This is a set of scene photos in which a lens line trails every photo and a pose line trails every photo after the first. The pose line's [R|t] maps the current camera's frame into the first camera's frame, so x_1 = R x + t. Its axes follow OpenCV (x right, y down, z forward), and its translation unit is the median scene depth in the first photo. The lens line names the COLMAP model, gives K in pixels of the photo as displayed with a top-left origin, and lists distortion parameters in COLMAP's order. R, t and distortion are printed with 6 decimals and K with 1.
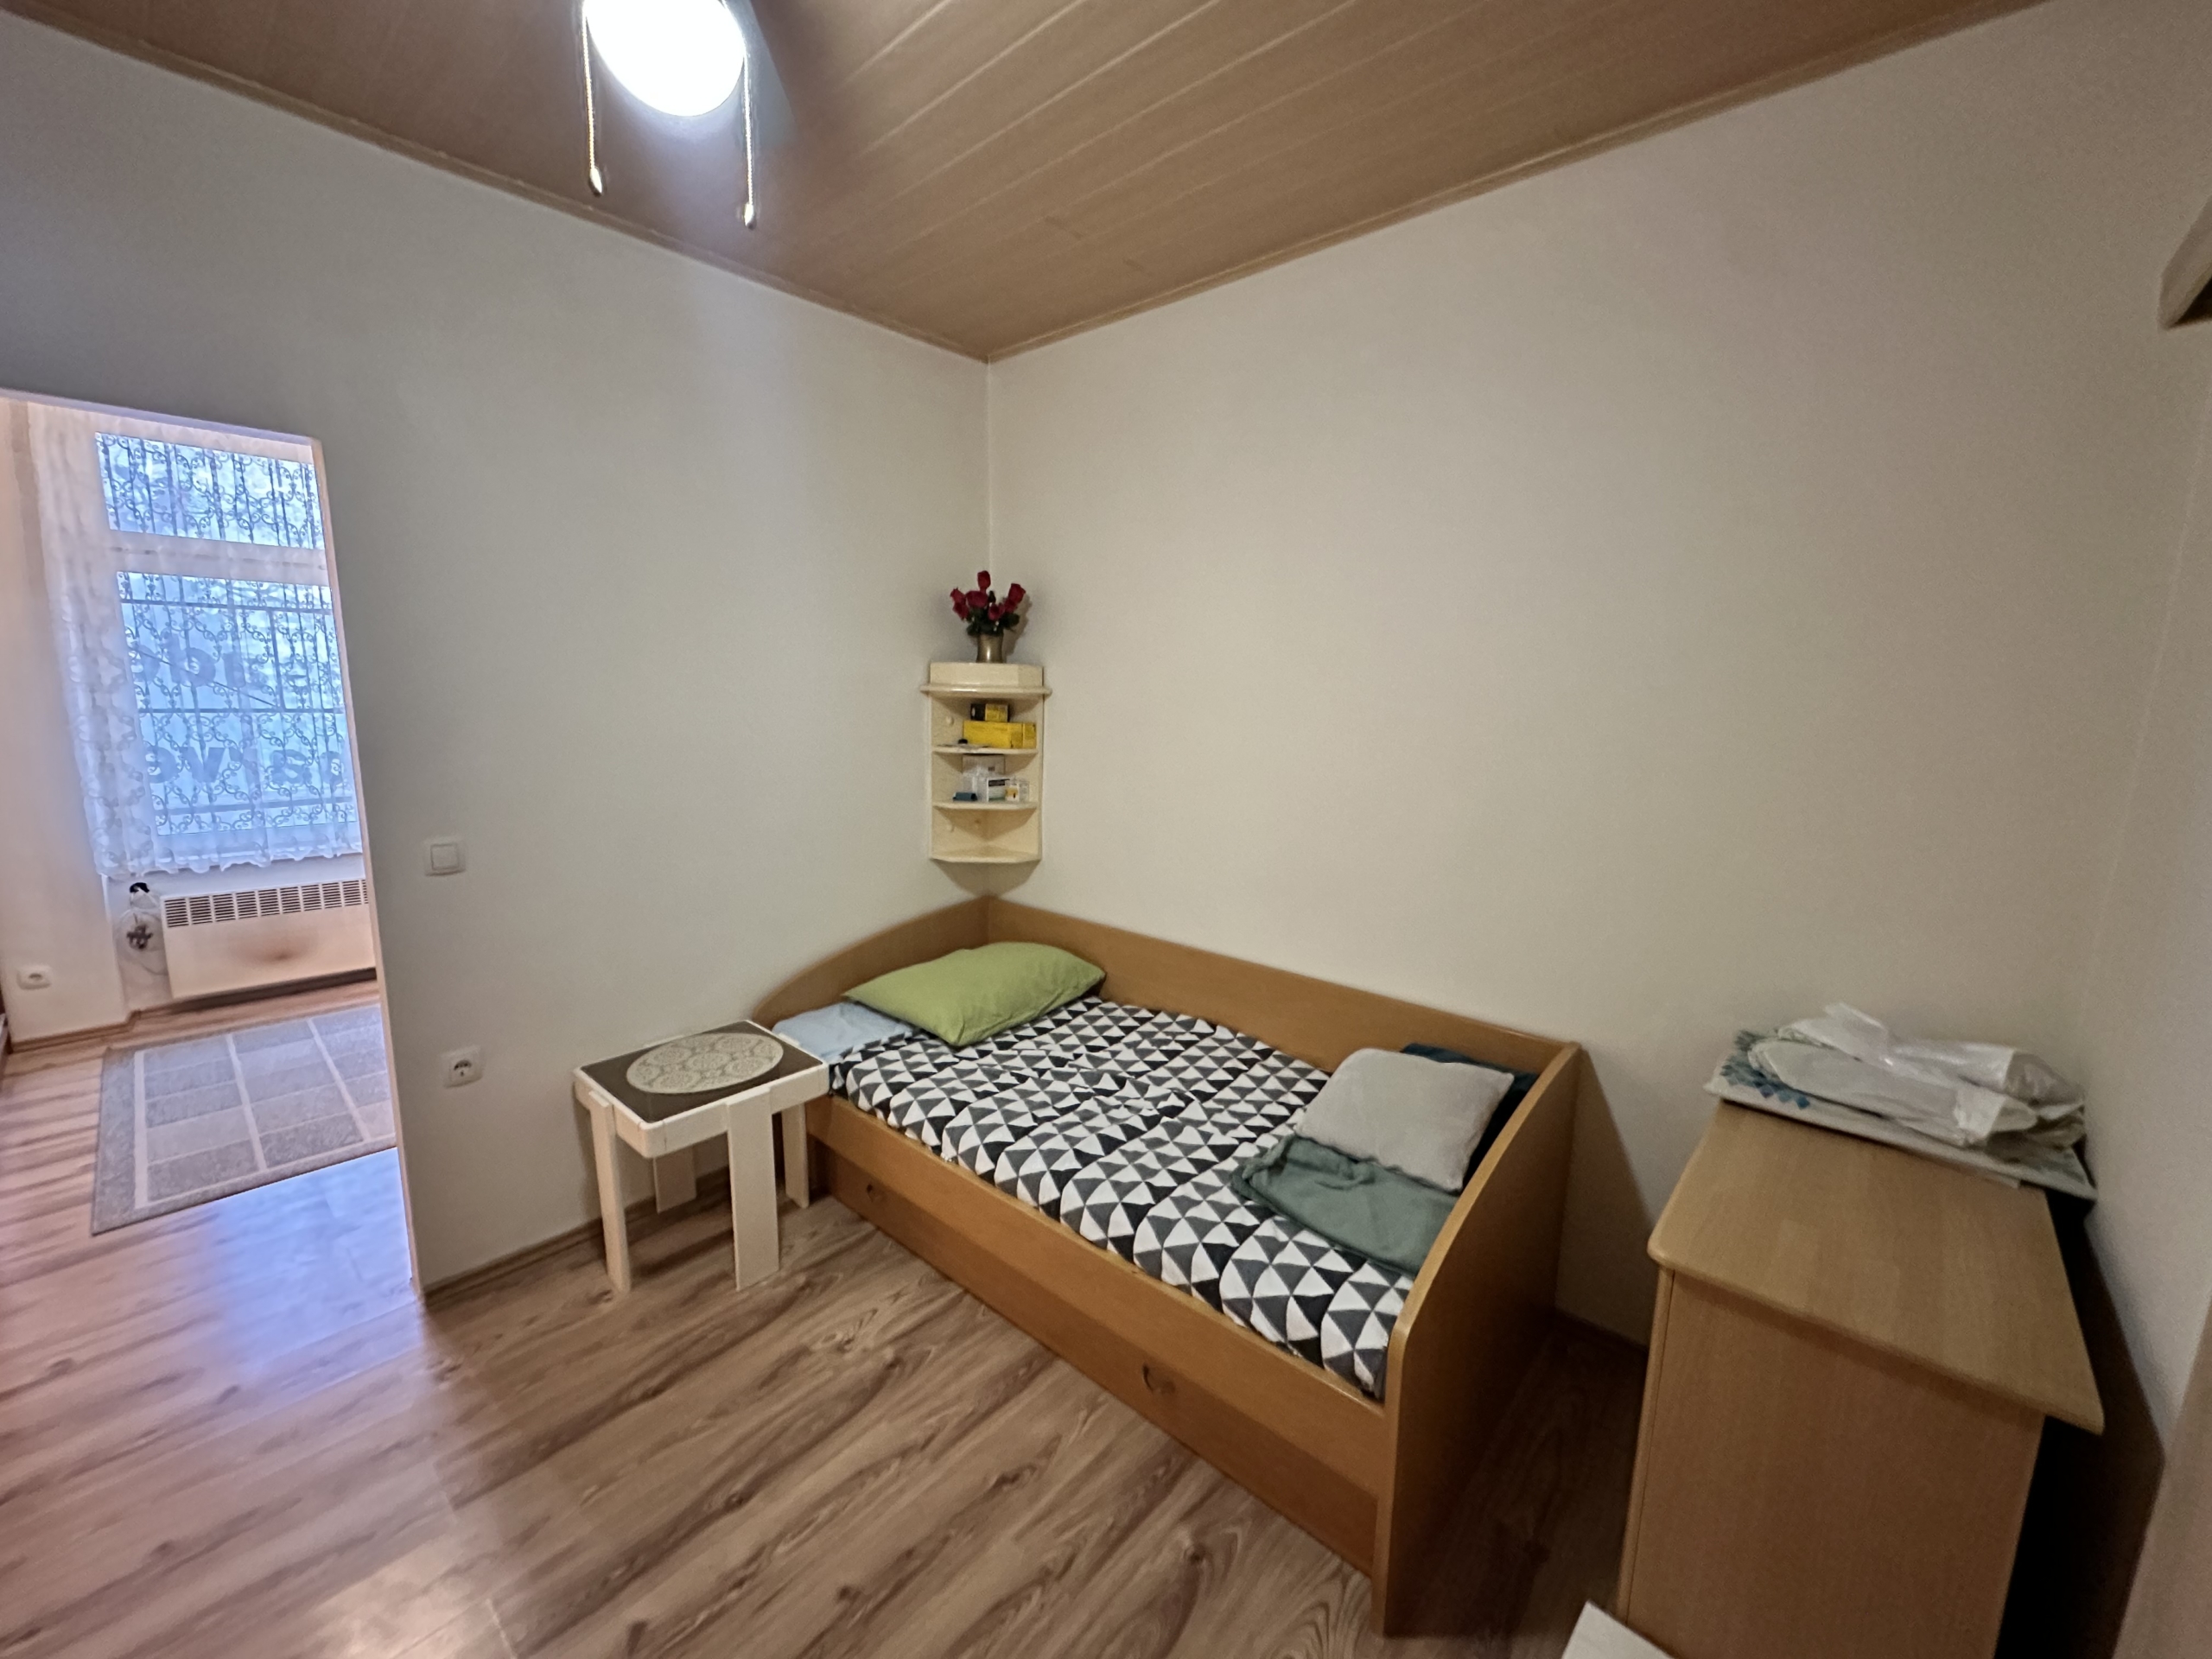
lens RADIAL K [[881.3, 0, 1095.4], [0, 881.3, 817.2], [0, 0, 1]] dist [-0.003944, 0.000129]
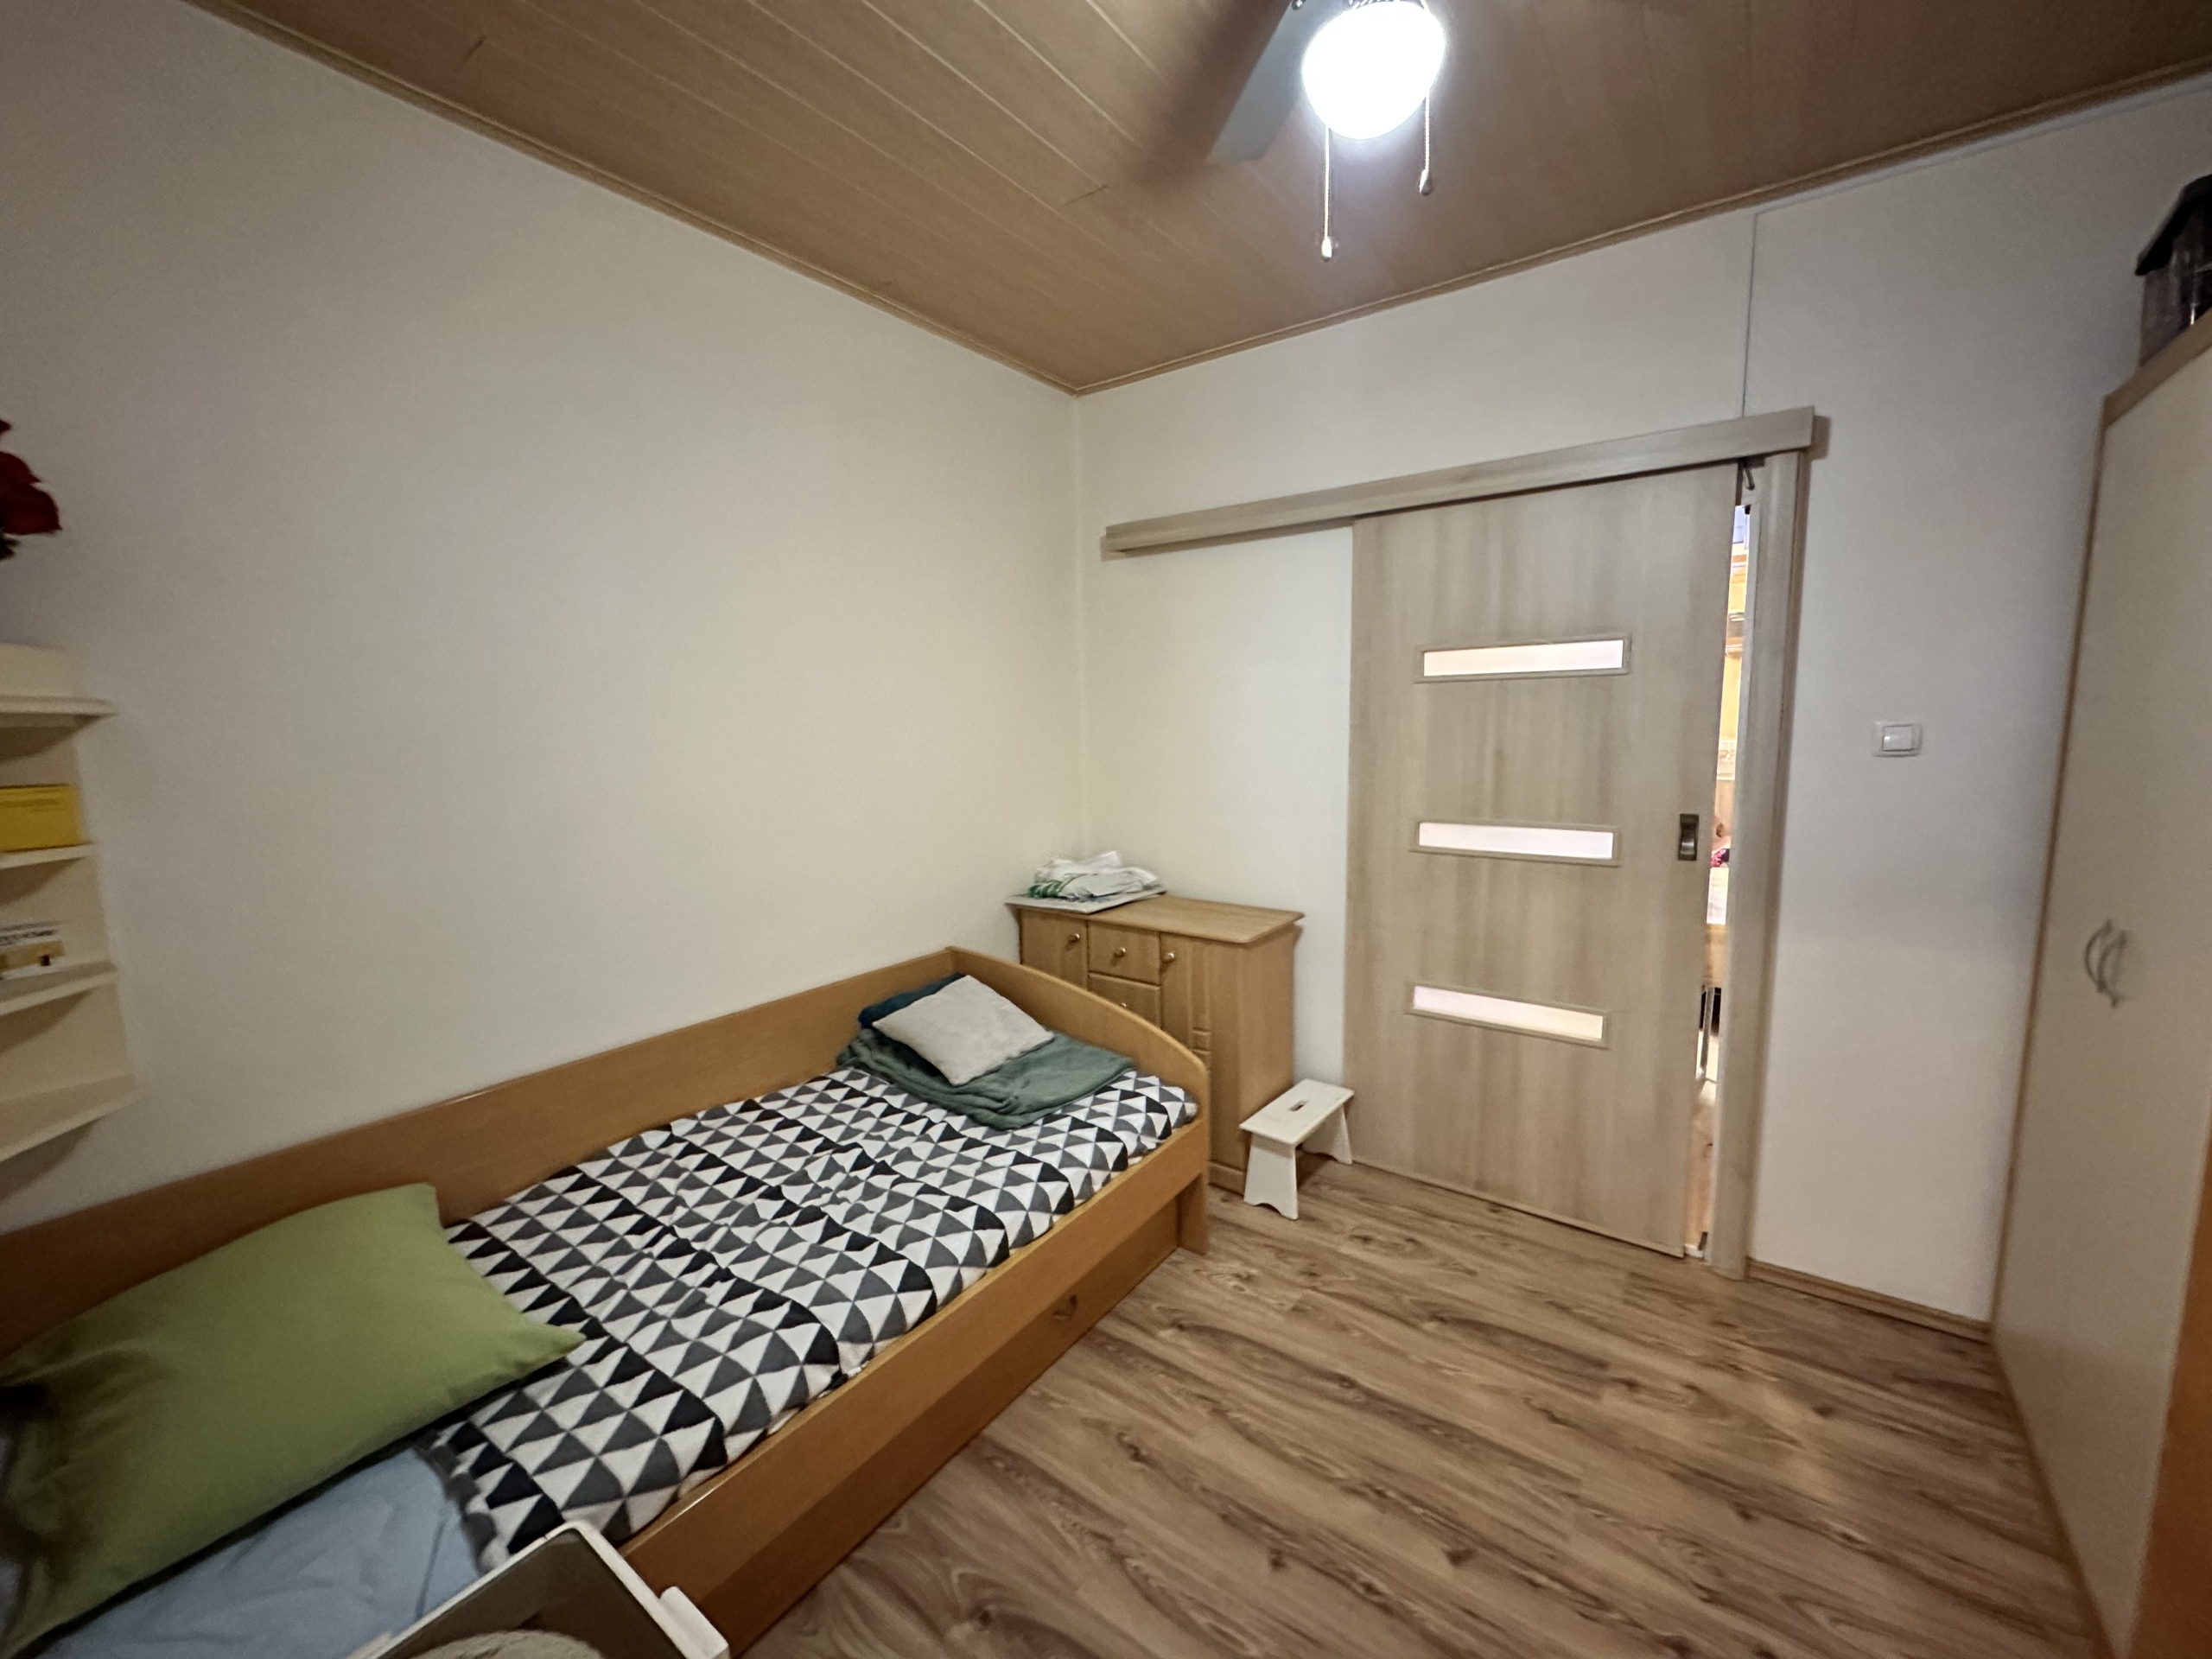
lens RADIAL K [[881.3, 0, 1128.0], [0, 881.3, 833.4], [0, 0, 1]] dist [-0.003944, 0.000129]
pose [[-0.114596, -0.145863, 0.982645, -0.702738], [0.161665, 0.973237, 0.163320, -0.085763], [-0.980169, 0.177575, -0.087948, 0.678605]]
